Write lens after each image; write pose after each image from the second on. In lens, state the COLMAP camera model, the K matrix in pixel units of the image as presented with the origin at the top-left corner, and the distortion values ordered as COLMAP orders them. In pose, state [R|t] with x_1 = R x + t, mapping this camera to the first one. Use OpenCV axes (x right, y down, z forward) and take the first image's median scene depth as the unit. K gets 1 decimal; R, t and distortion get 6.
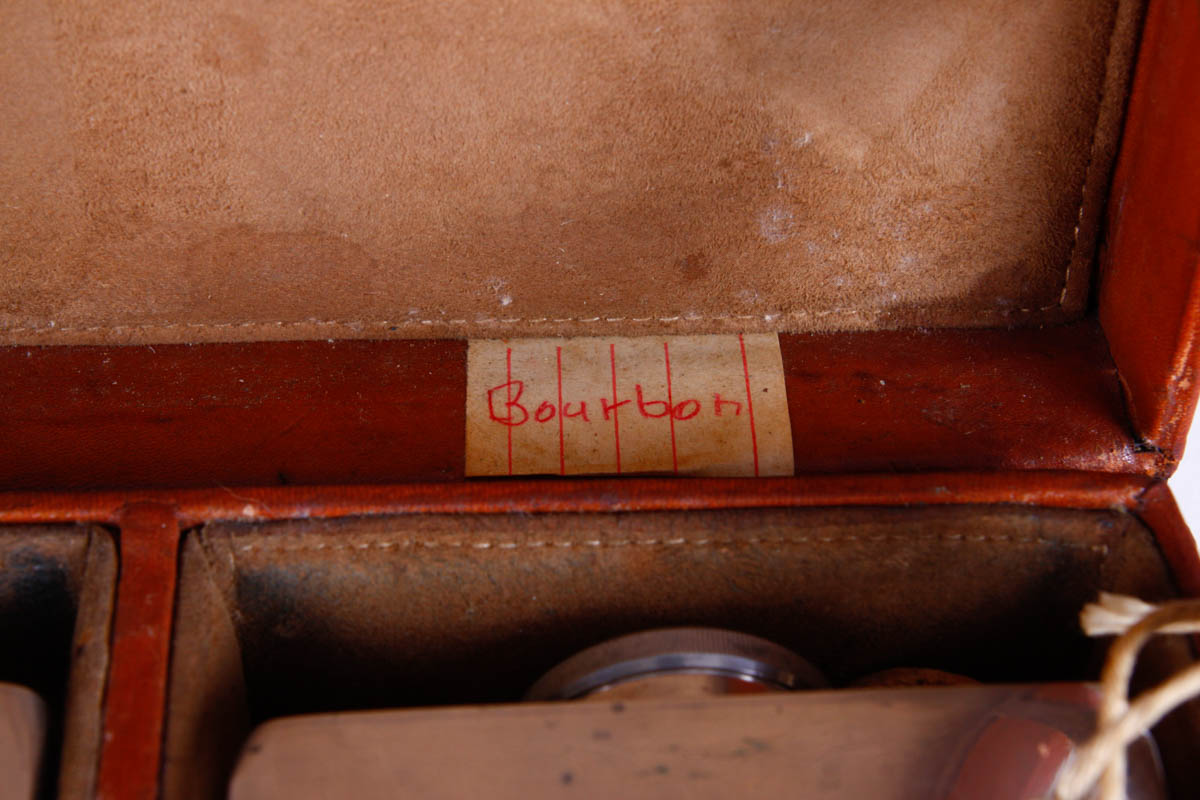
lens RADIAL K [[2391.5, 0, 592.4], [0, 2391.5, 395.7], [0, 0, 1]] dist [0.011014, 0.000000]
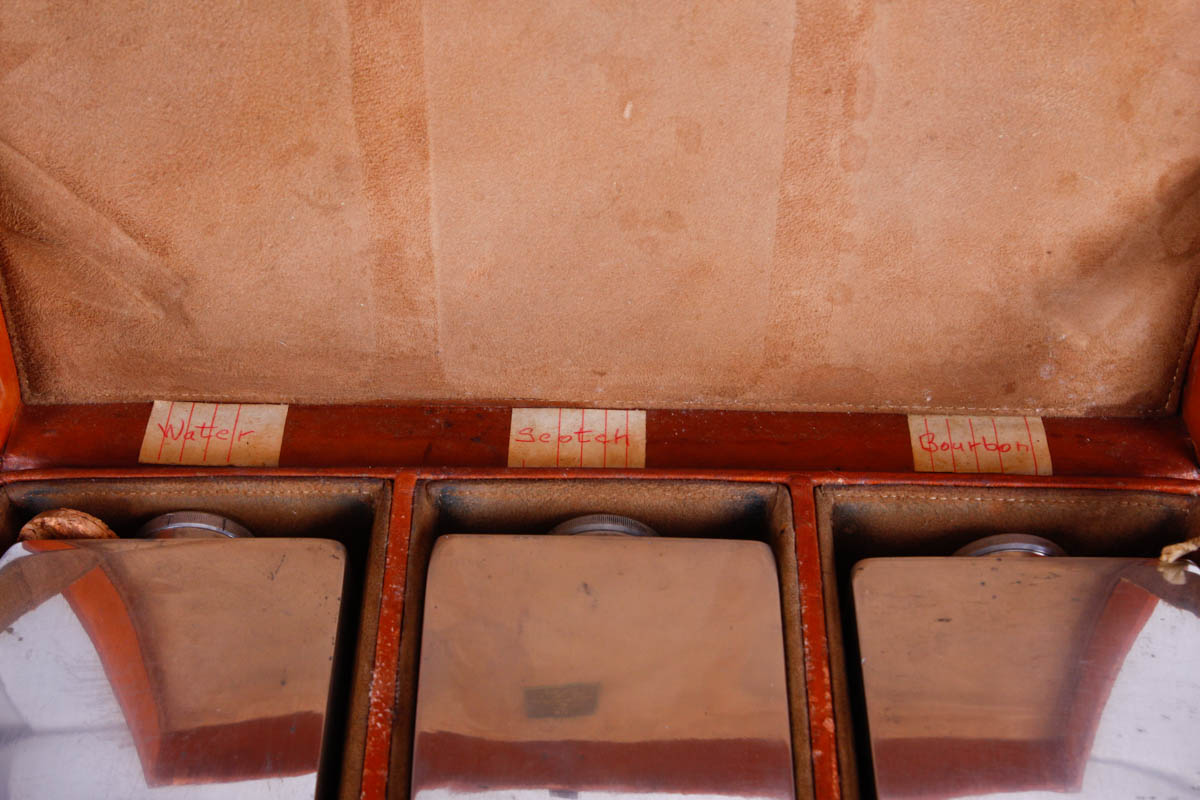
lens RADIAL K [[1972.1, 0, 605.7], [0, 1972.1, 410.2], [0, 0, 1]] dist [0.096558, 0.000000]
pose [[0.998771, 0.038676, -0.030994, -0.310233], [-0.039262, 0.999057, -0.018552, 0.021458], [0.030248, 0.019746, 0.999347, -1.019215]]
